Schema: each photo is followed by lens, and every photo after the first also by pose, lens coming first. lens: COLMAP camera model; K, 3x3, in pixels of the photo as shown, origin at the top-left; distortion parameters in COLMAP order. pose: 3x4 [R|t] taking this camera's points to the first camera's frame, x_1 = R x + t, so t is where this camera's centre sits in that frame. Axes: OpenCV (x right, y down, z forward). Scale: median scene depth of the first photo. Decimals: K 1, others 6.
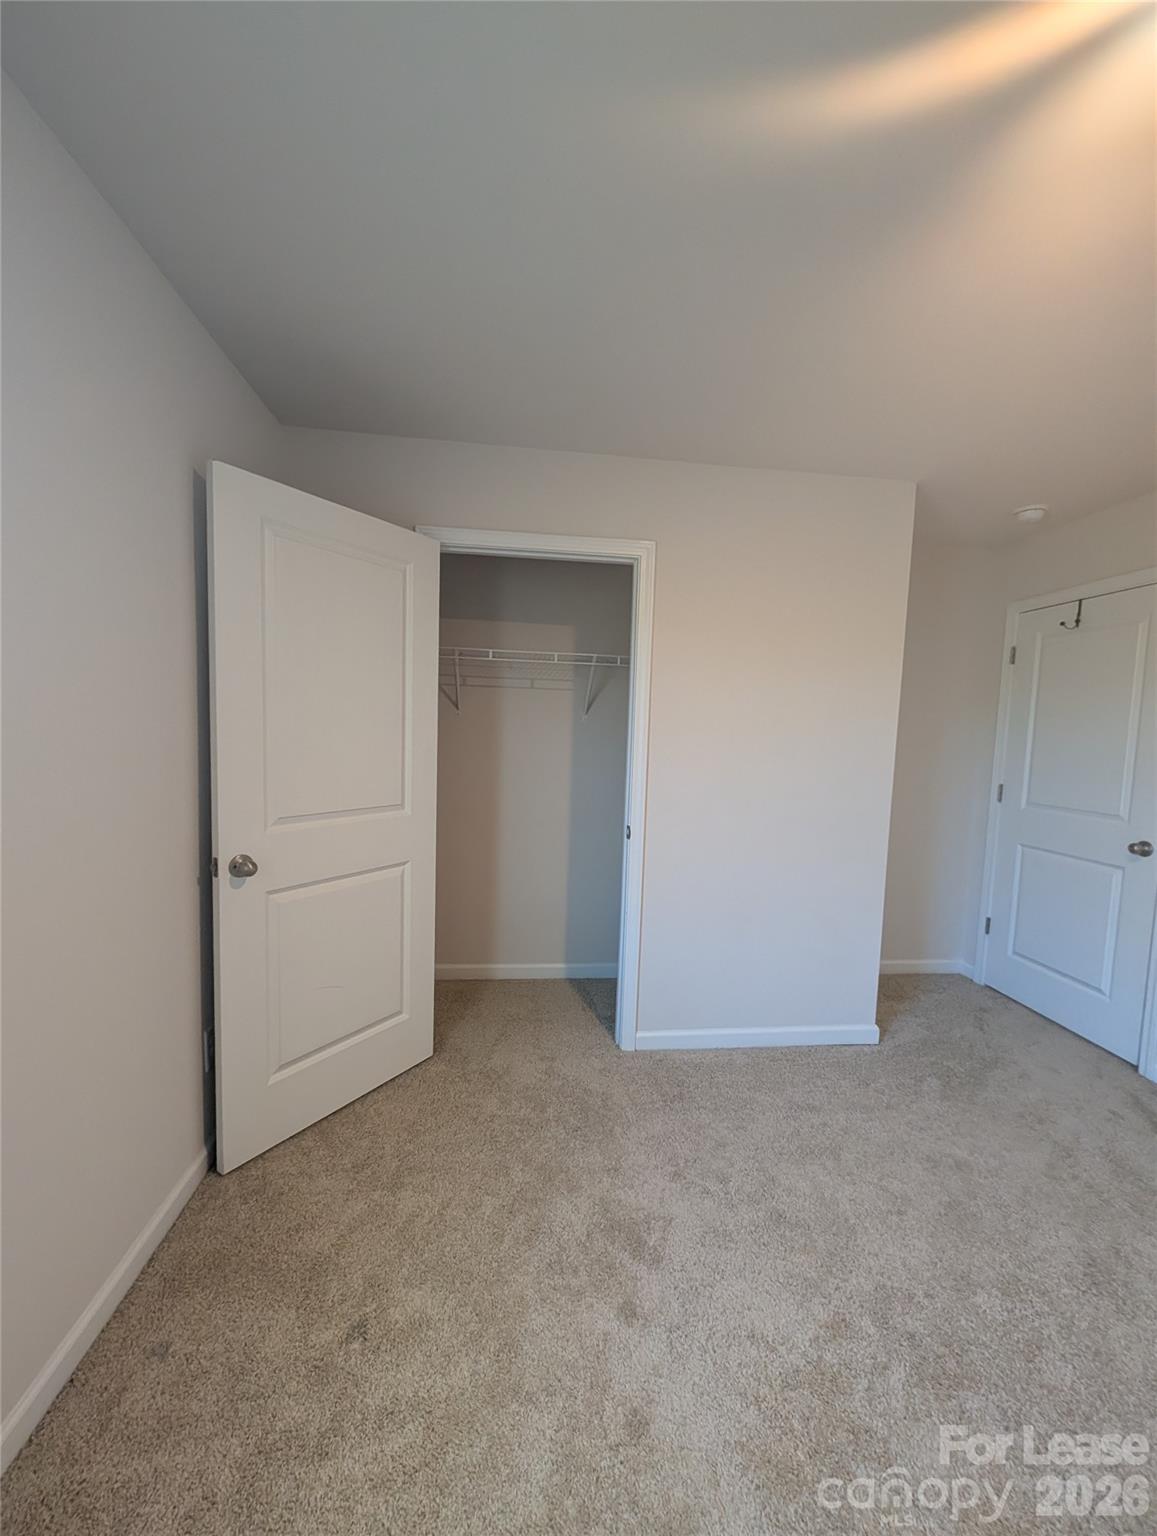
lens RADIAL K [[592.2, 0, 578.5], [0, 592.2, 768.0], [0, 0, 1]] dist [-0.000371, 0.000033]
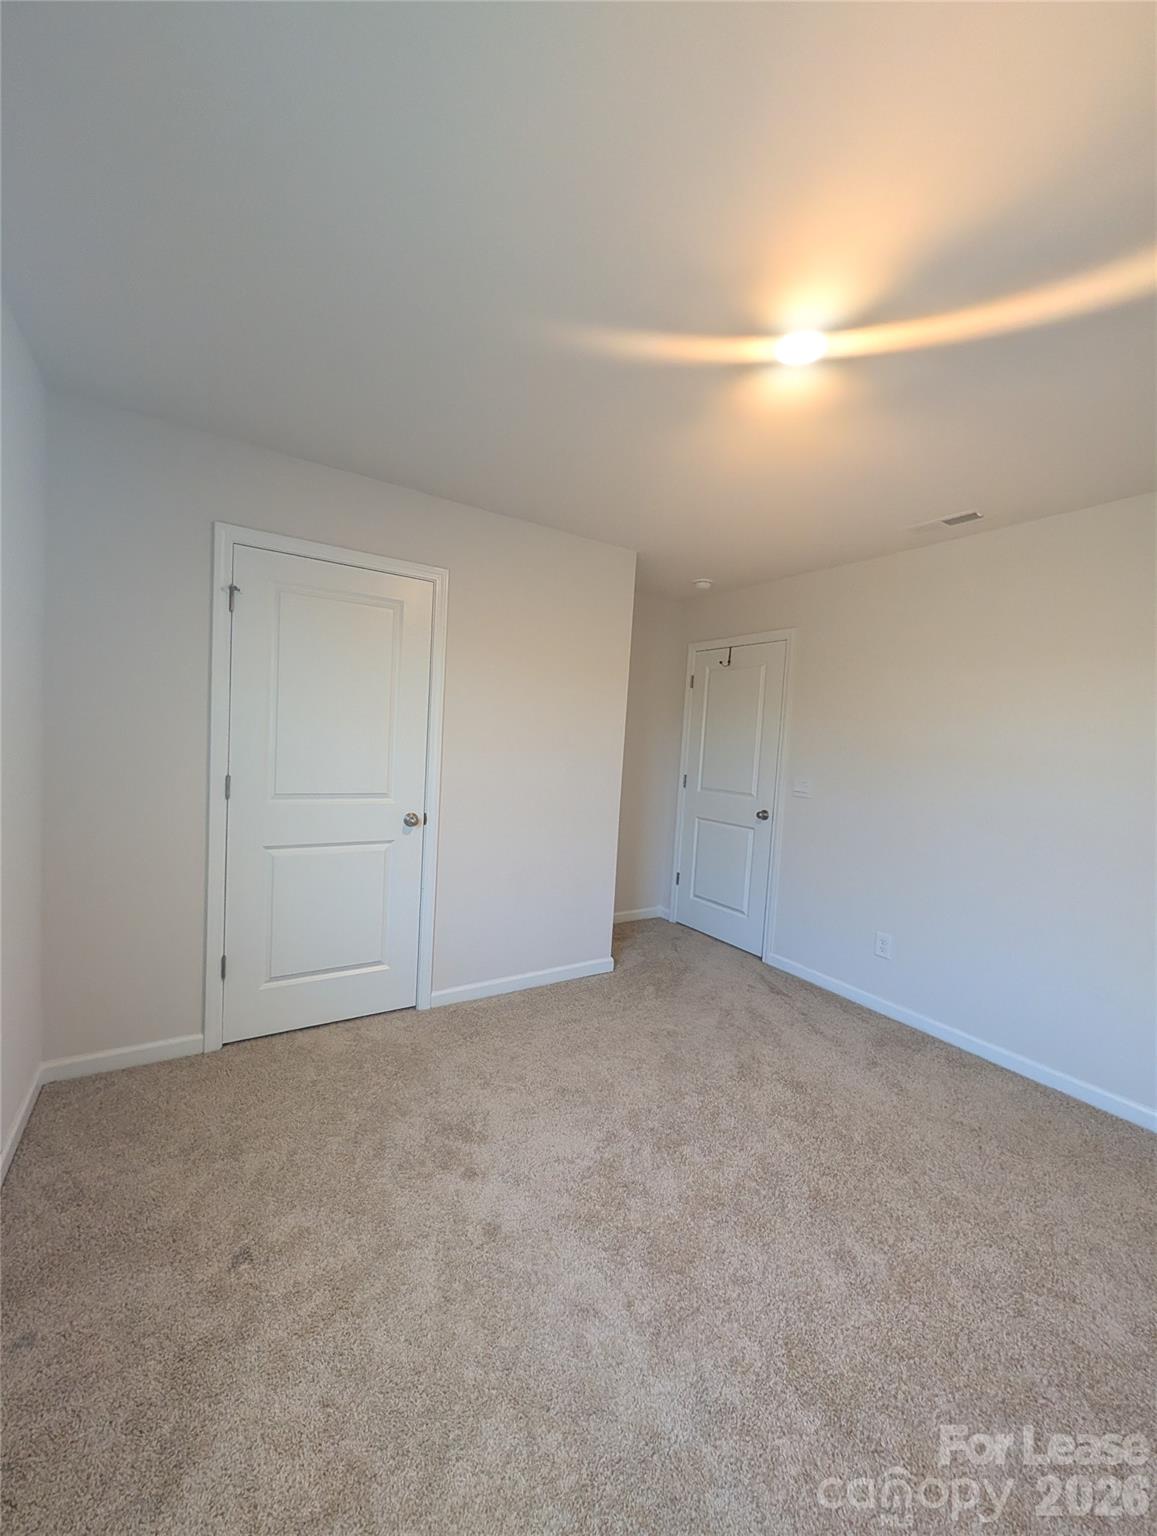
lens RADIAL K [[592.2, 0, 578.5], [0, 592.2, 768.0], [0, 0, 1]] dist [-0.000371, 0.000033]
pose [[0.896072, -0.006184, 0.443865, -0.200090], [0.005330, 0.999981, 0.003172, 0.009895], [-0.443876, -0.000476, 0.896088, -0.205371]]
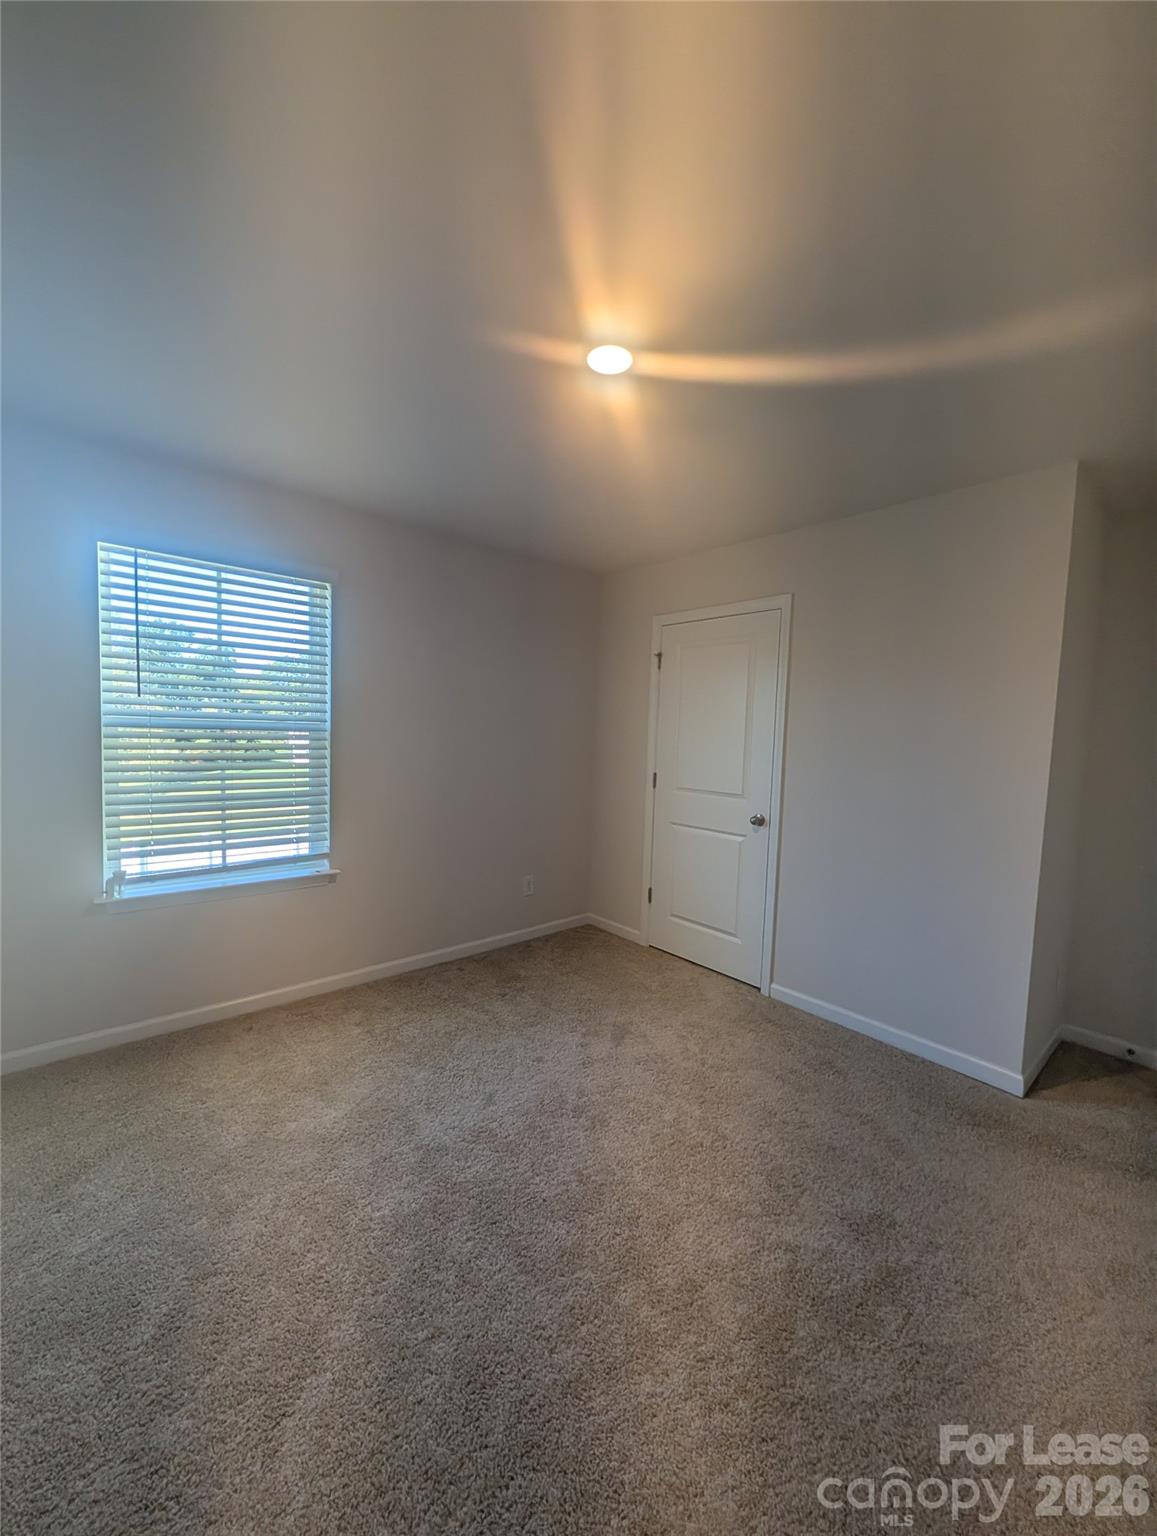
lens RADIAL K [[592.2, 0, 578.5], [0, 592.2, 768.0], [0, 0, 1]] dist [-0.000371, 0.000033]
pose [[0.572641, 0.032410, -0.819166, 1.130079], [-0.075065, 0.997094, -0.013025, 0.054043], [0.816363, 0.068950, 0.573409, -0.100774]]
